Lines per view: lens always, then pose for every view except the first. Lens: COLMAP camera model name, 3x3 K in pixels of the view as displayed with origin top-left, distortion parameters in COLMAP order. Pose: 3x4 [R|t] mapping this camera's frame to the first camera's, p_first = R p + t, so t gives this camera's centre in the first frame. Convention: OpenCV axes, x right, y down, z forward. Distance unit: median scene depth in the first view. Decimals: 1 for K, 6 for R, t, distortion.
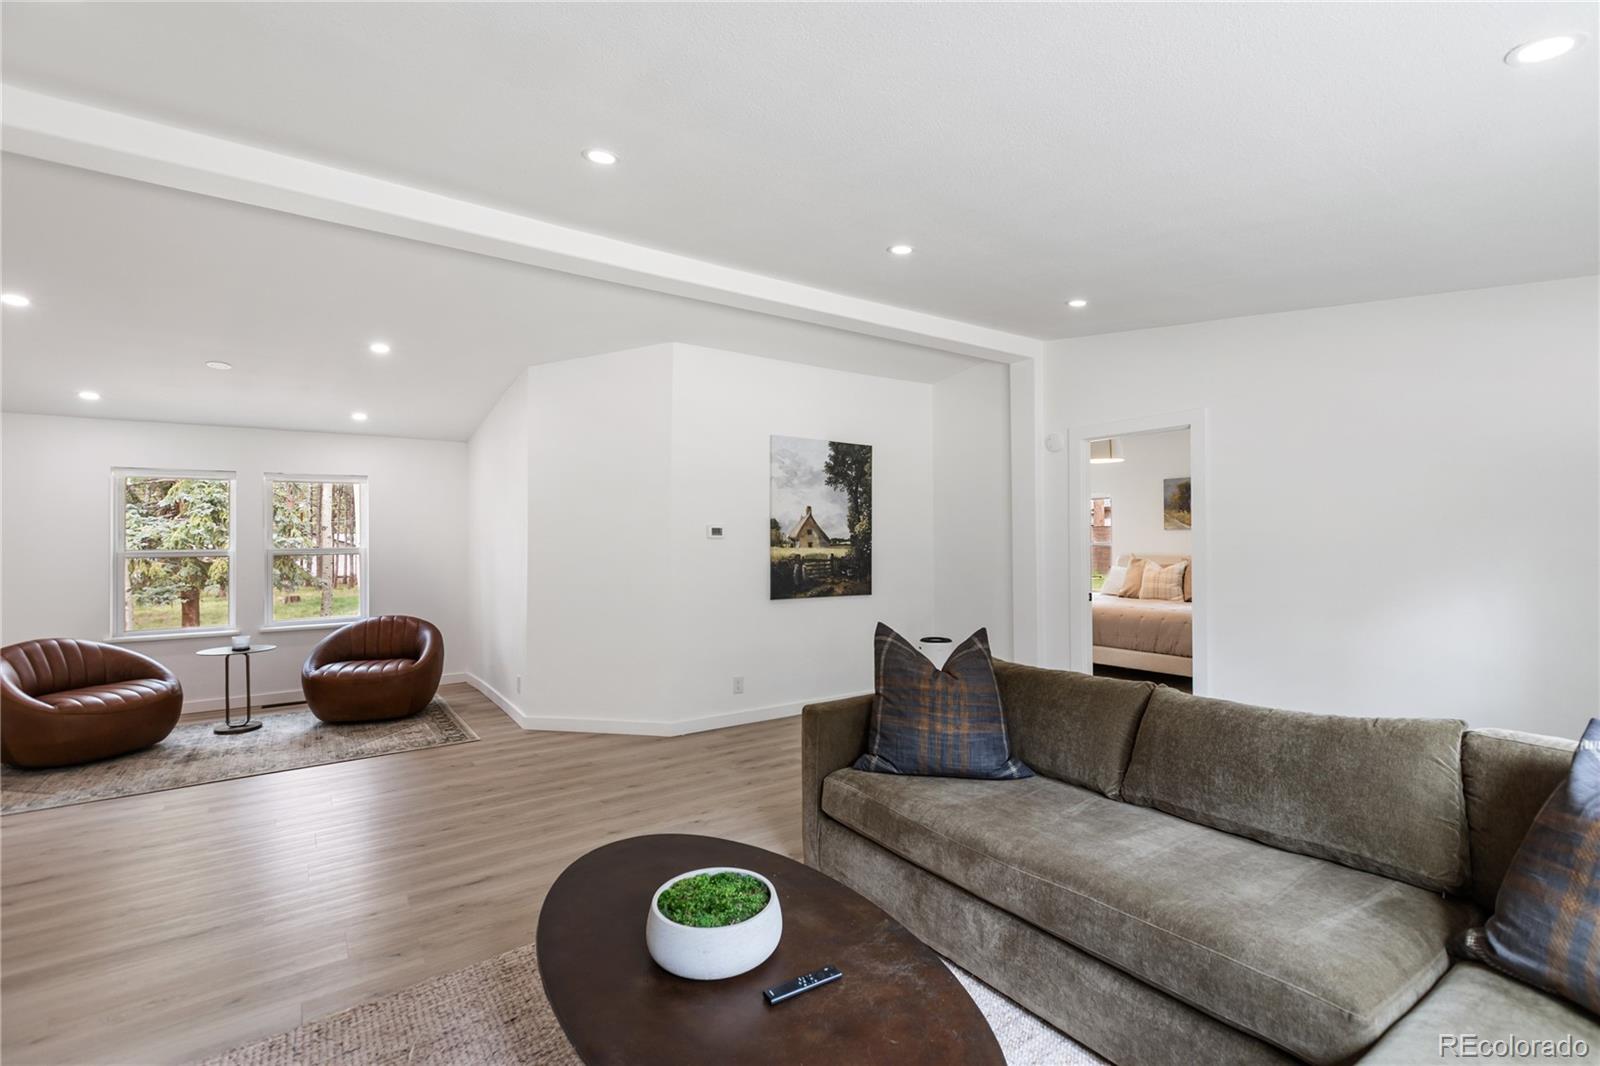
lens RADIAL K [[709.2, 0, 800.0], [0, 709.2, 533.0], [0, 0, 1]] dist [-0.000407, -0.000360]
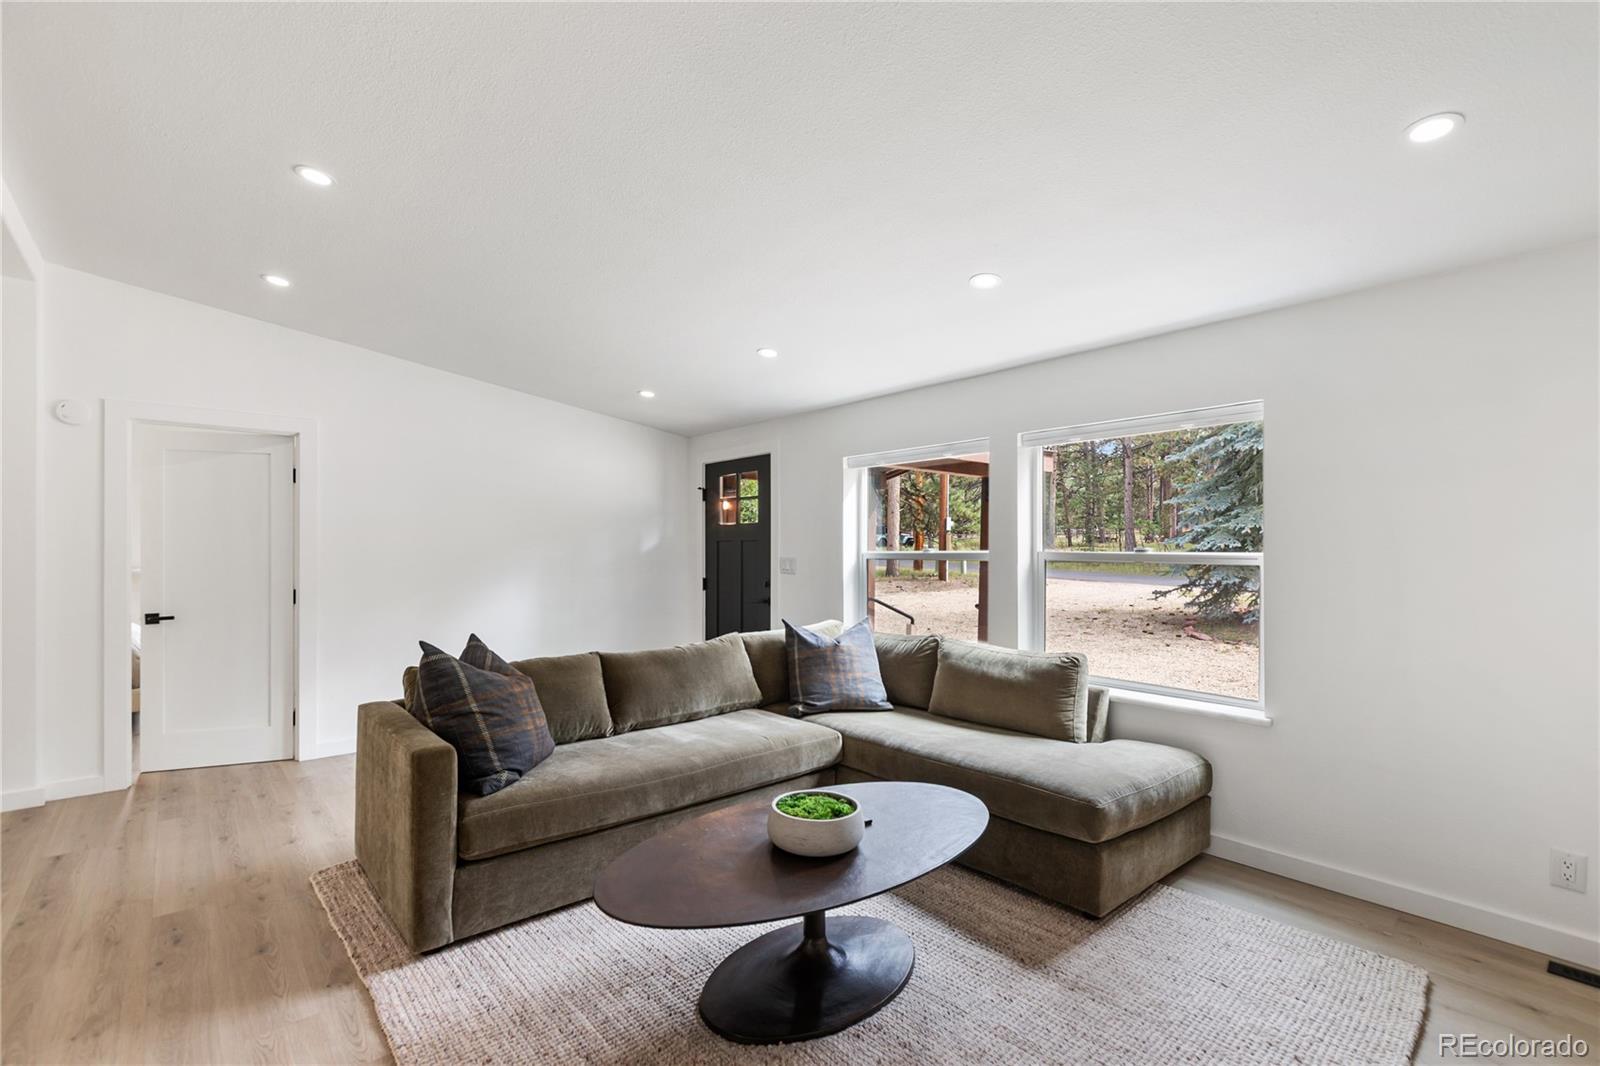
lens RADIAL K [[732.5, 0, 801.7], [0, 732.5, 500.4], [0, 0, 1]] dist [0.004993, 0.000272]
pose [[-0.098002, 0.073406, 0.992475, -0.708029], [-0.015613, 0.997040, -0.075286, 0.011998], [-0.995064, -0.022873, -0.096566, 0.523535]]
